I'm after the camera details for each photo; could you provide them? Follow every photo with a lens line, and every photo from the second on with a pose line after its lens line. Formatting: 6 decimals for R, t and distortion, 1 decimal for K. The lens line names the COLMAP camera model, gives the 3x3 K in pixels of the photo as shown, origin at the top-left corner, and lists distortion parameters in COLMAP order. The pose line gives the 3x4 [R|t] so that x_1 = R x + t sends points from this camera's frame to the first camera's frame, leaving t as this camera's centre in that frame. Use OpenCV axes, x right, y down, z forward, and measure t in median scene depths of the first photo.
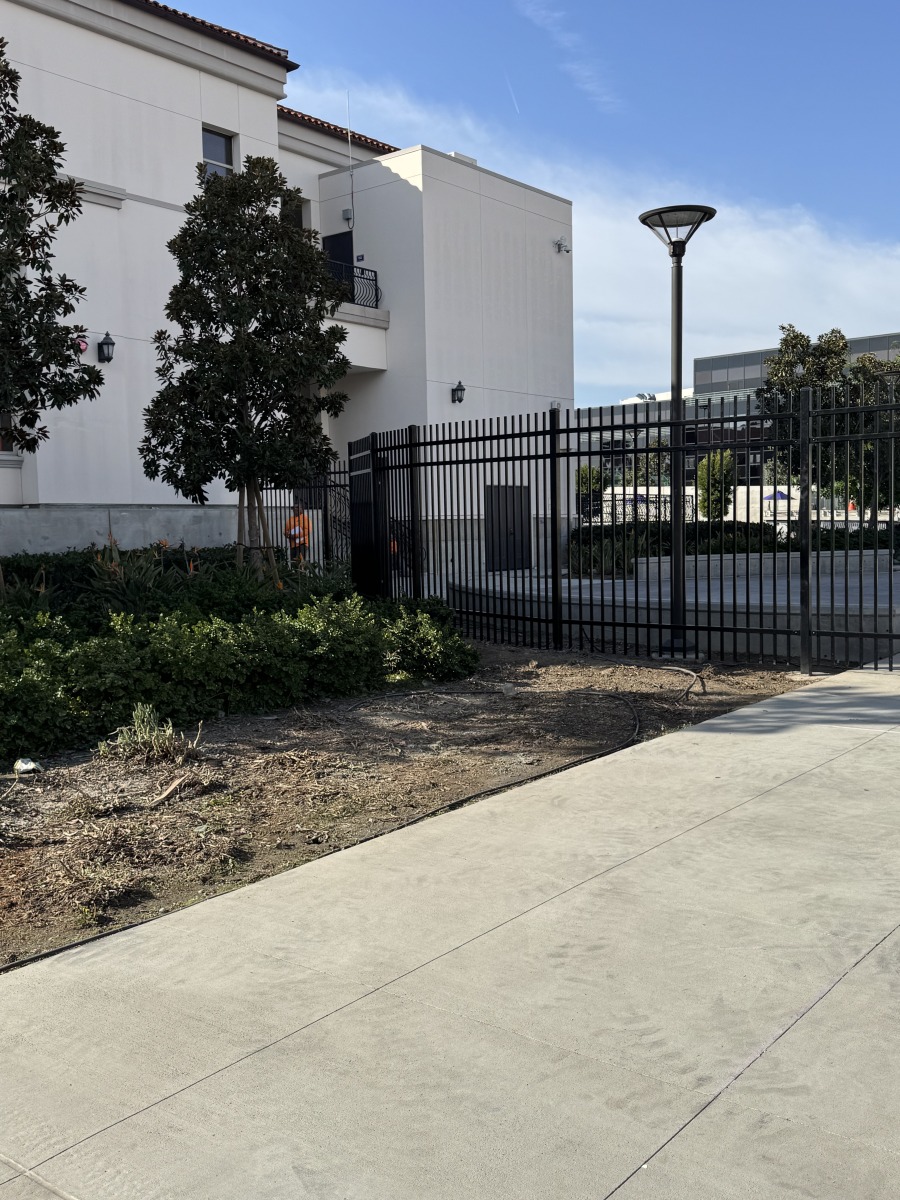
lens RADIAL K [[1132.6, 0, 452.1], [0, 1132.6, 598.2], [0, 0, 1]] dist [0.025921, 0.000000]
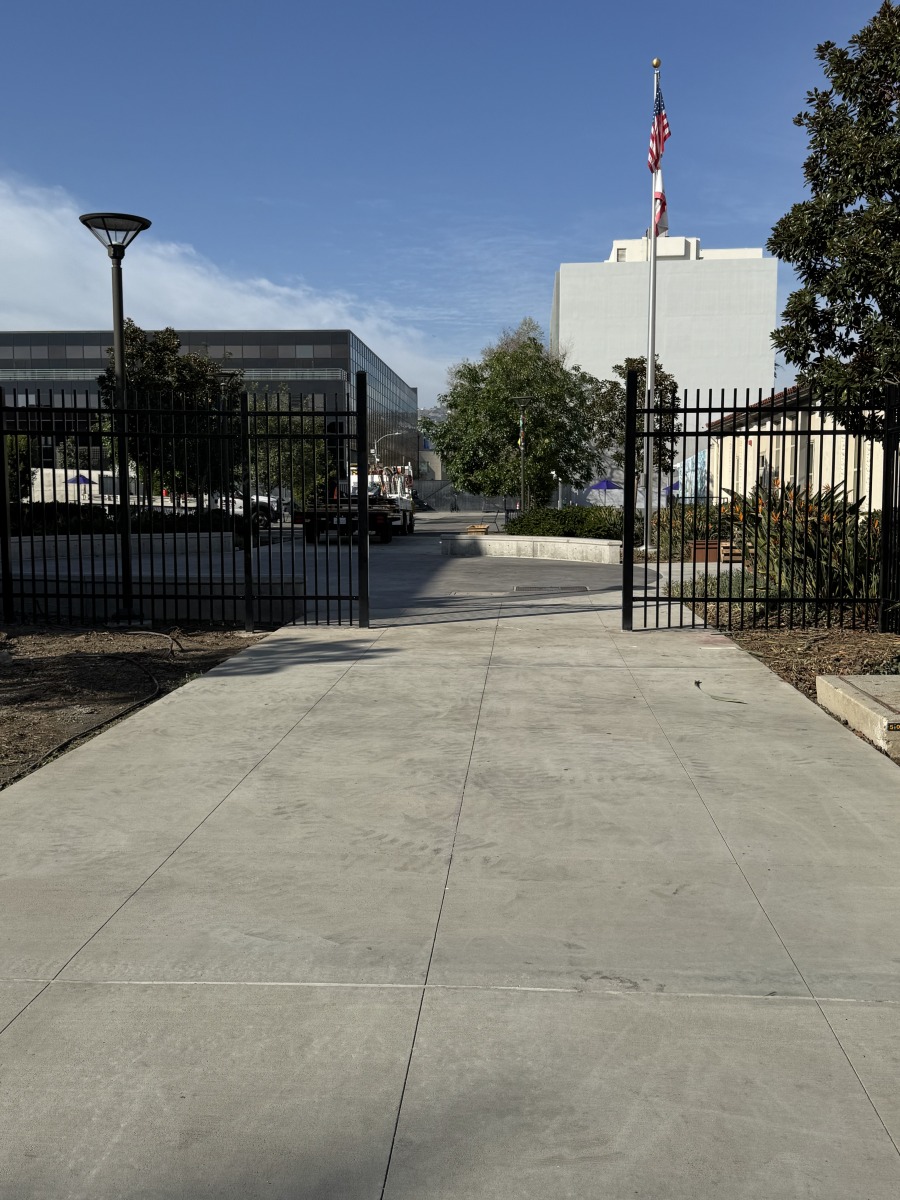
lens RADIAL K [[1132.6, 0, 448.0], [0, 1132.6, 599.0], [0, 0, 1]] dist [0.025921, 0.000000]
pose [[0.817237, -0.031297, 0.575451, -0.508340], [0.024373, 0.999508, 0.019747, 0.035858], [-0.575786, -0.002112, 0.817598, -0.221616]]
